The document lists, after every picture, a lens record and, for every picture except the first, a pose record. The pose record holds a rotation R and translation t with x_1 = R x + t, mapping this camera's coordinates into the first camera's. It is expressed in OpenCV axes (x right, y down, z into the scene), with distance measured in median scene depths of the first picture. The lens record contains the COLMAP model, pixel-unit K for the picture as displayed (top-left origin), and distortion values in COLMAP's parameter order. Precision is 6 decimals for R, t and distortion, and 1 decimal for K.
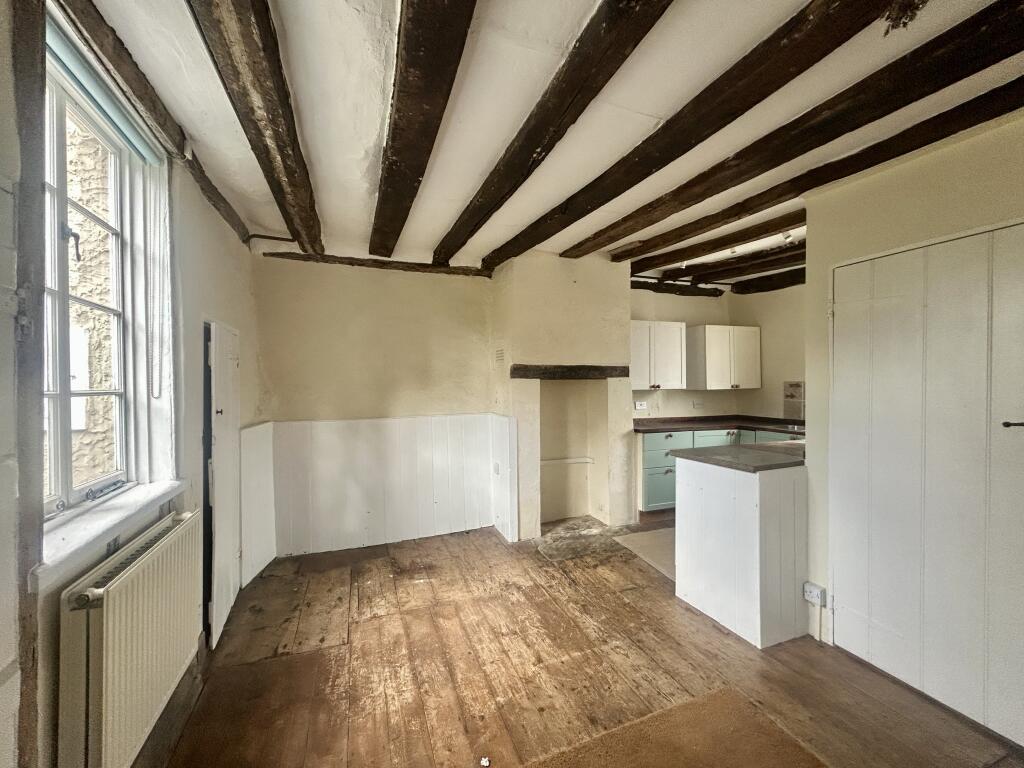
lens RADIAL K [[412.9, 0, 512.0], [0, 412.9, 384.0], [0, 0, 1]] dist [-0.000558, 0.000729]
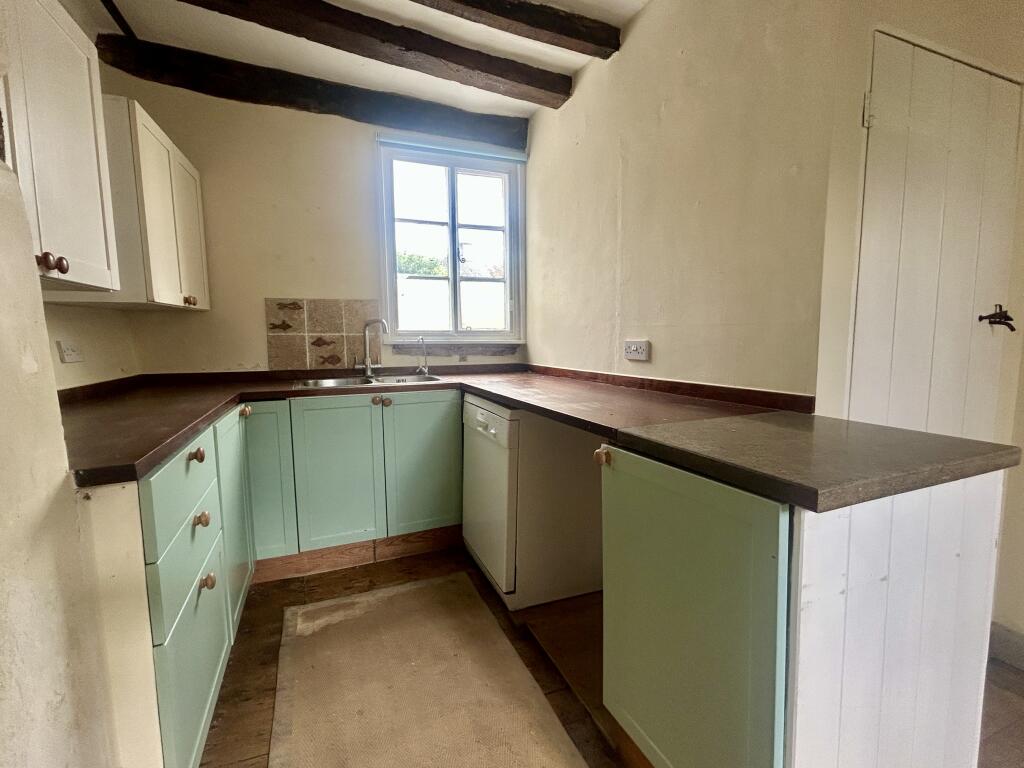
lens RADIAL K [[457.8, 0, 512.0], [0, 457.8, 384.0], [0, 0, 1]] dist [-0.000755, 0.000187]
pose [[-0.006768, -0.100815, 0.994882, 0.109751], [0.009414, 0.994854, 0.100876, 0.057603], [-0.999933, 0.010049, -0.005784, 0.888636]]
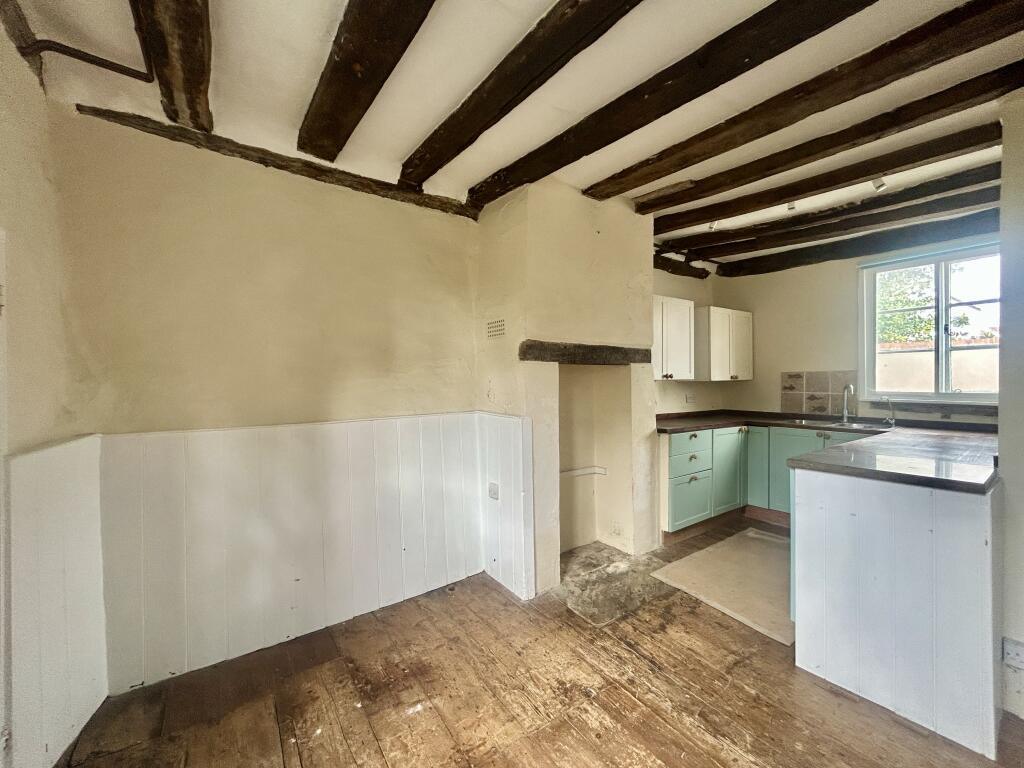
lens RADIAL K [[412.9, 0, 512.0], [0, 412.9, 384.0], [0, 0, 1]] dist [-0.000558, 0.000729]
pose [[0.968493, 0.000778, 0.249038, -0.187295], [-0.001704, 0.999992, 0.003501, 0.022917], [-0.249033, -0.003815, 0.968487, 0.331781]]
